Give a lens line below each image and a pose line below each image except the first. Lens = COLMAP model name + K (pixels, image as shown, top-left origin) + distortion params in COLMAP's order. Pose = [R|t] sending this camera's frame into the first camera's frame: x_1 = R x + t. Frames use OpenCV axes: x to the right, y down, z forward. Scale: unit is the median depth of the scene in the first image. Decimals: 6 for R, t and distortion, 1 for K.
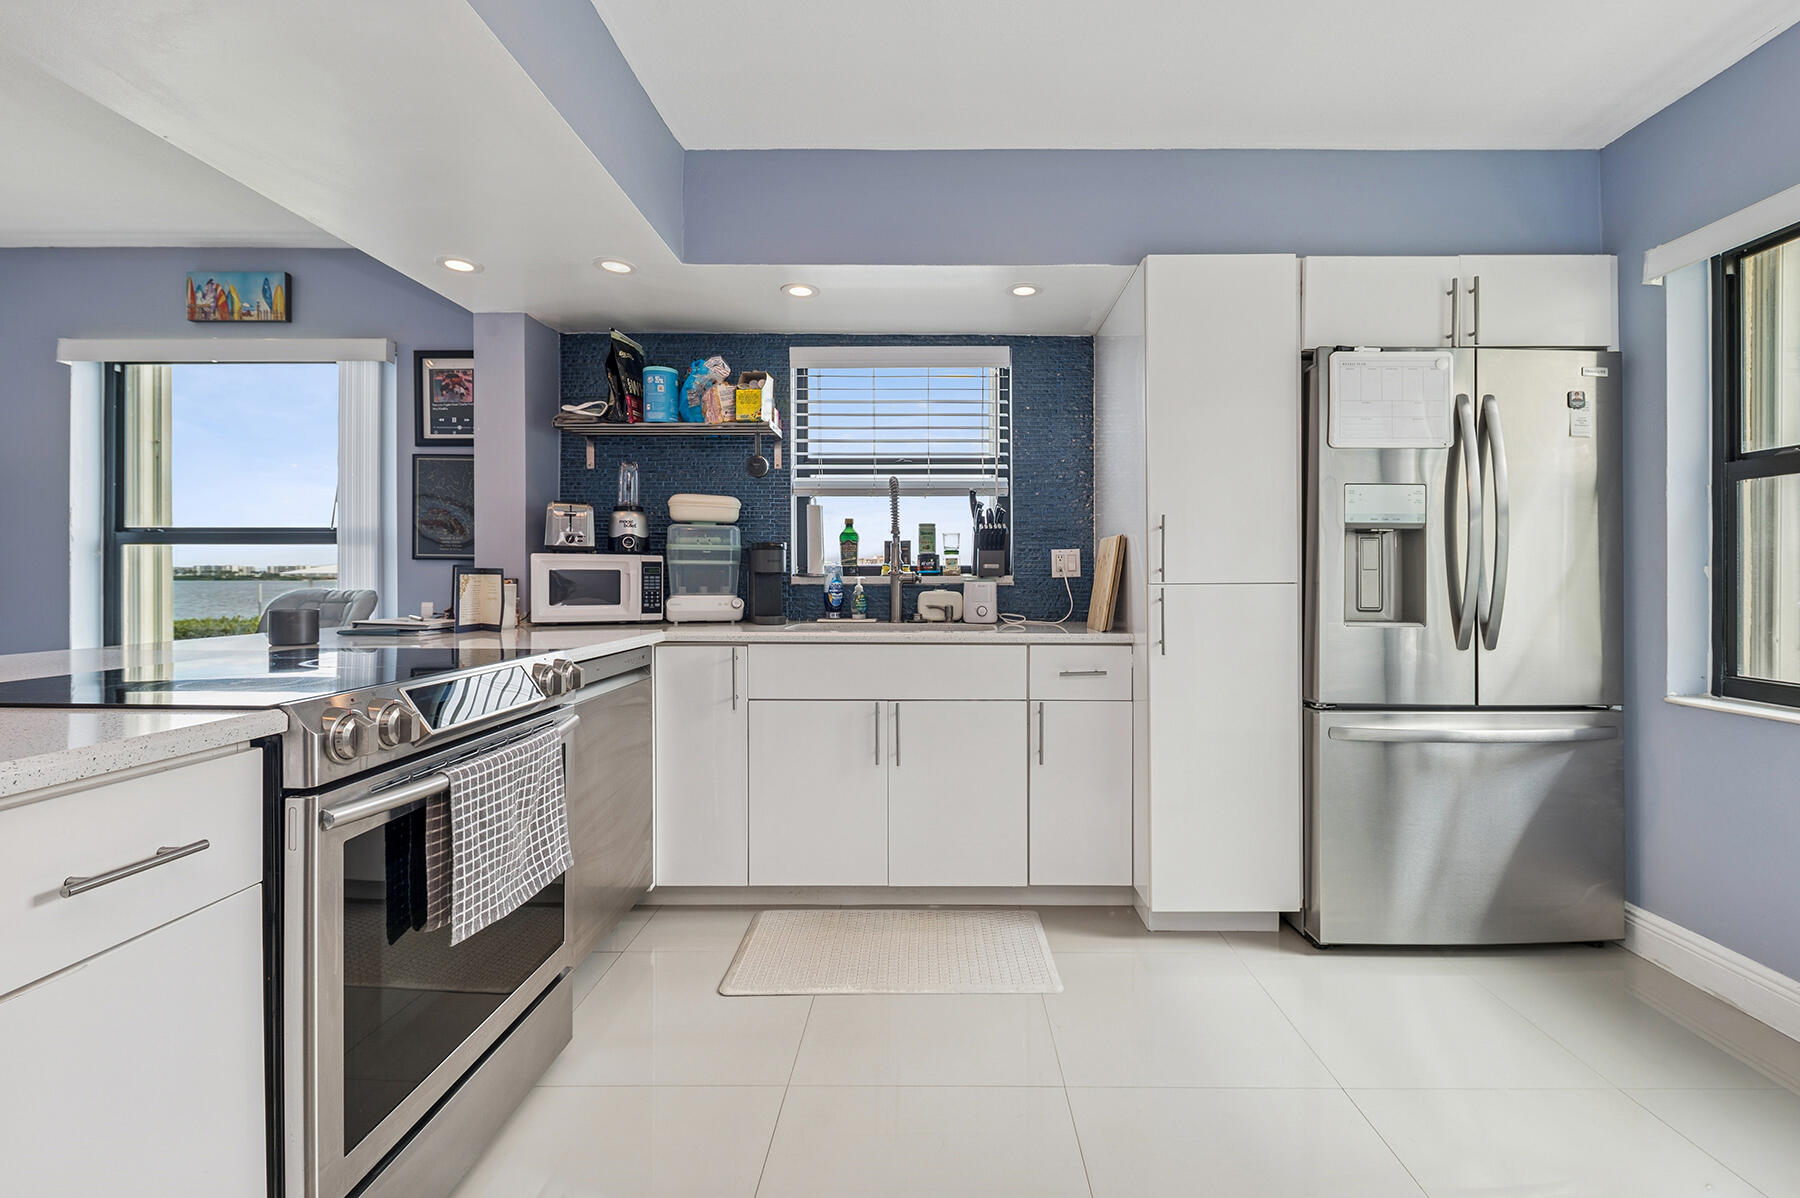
lens RADIAL K [[772.1, 0, 904.9], [0, 772.1, 576.4], [0, 0, 1]] dist [0.000515, -0.000218]
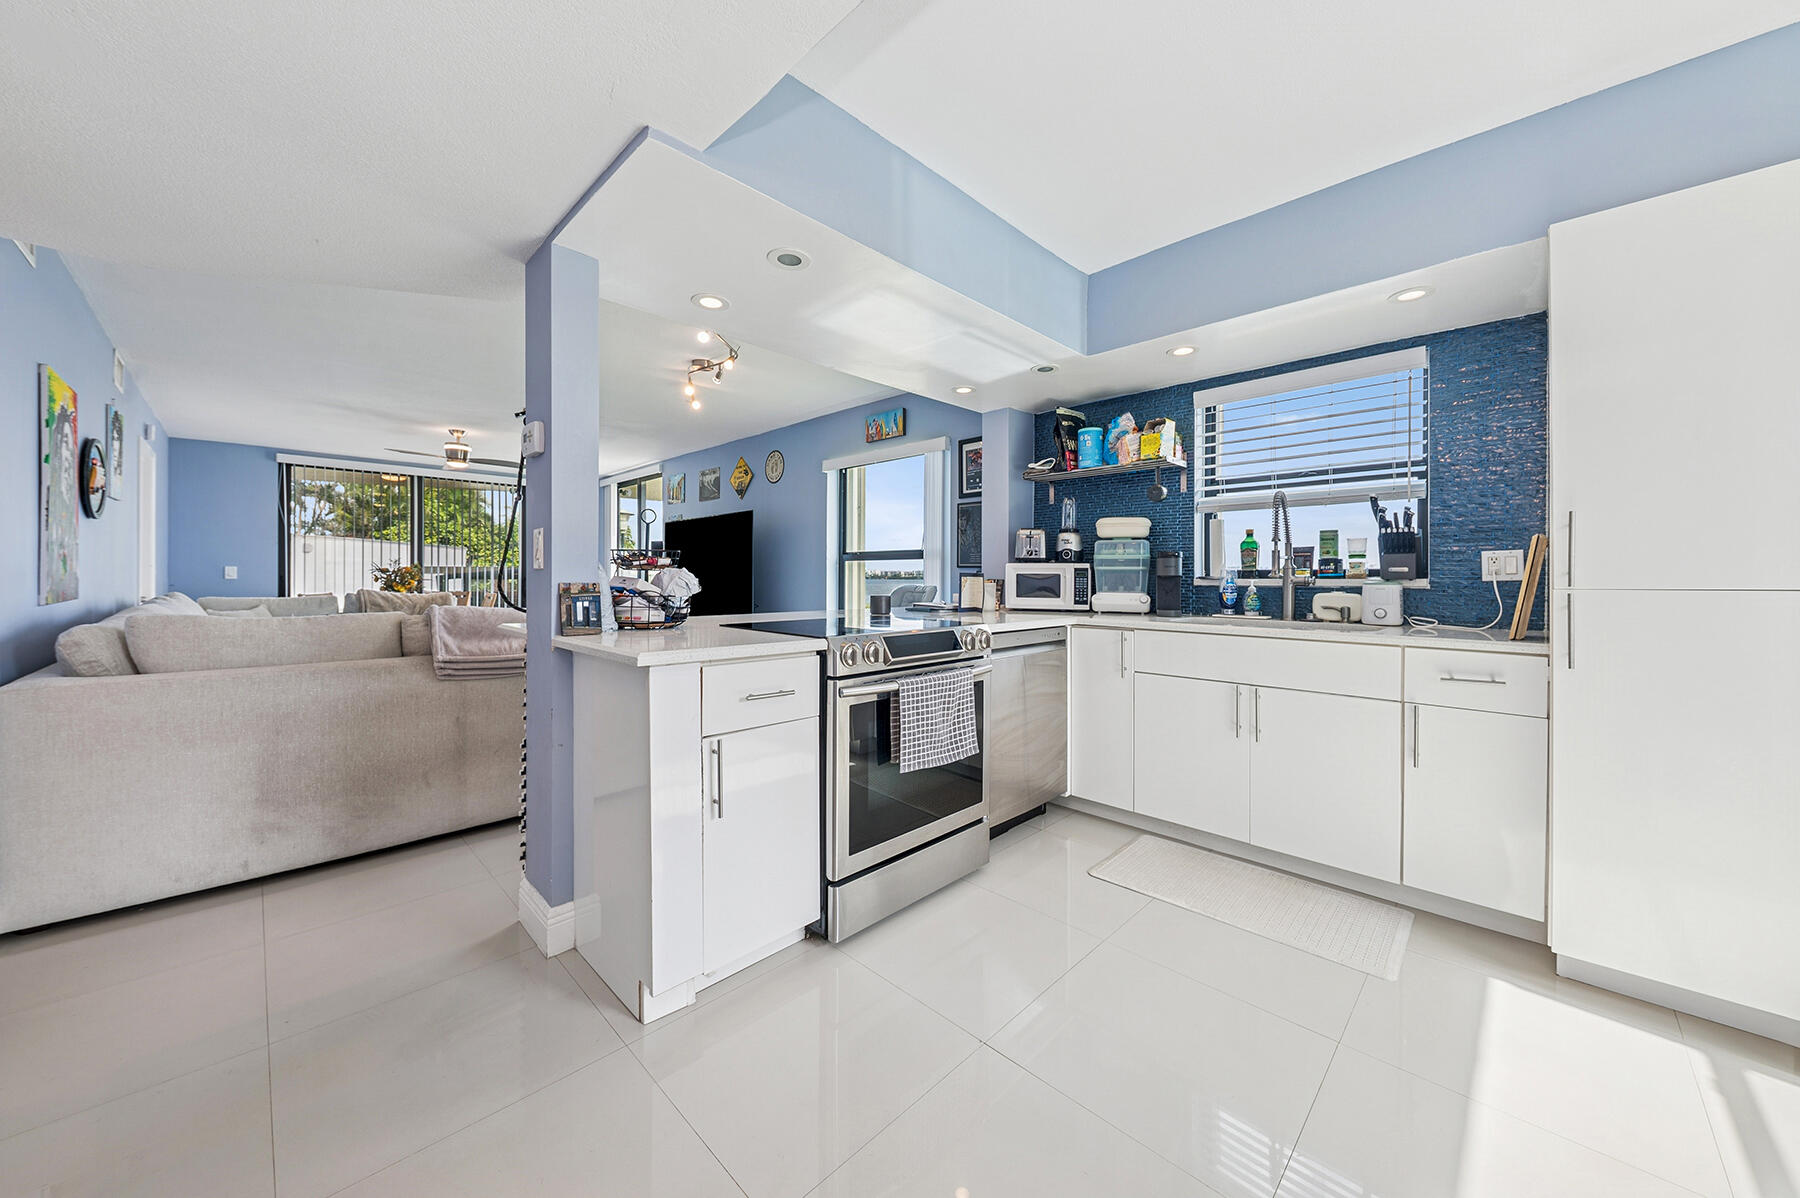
lens RADIAL K [[638.0, 0, 901.1], [0, 638.0, 578.6], [0, 0, 1]] dist [0.000414, 0.000046]
pose [[0.709186, 0.003810, -0.705012, 0.247365], [-0.003357, 0.999992, 0.002028, -0.000972], [0.705014, 0.000929, 0.709193, -0.051865]]
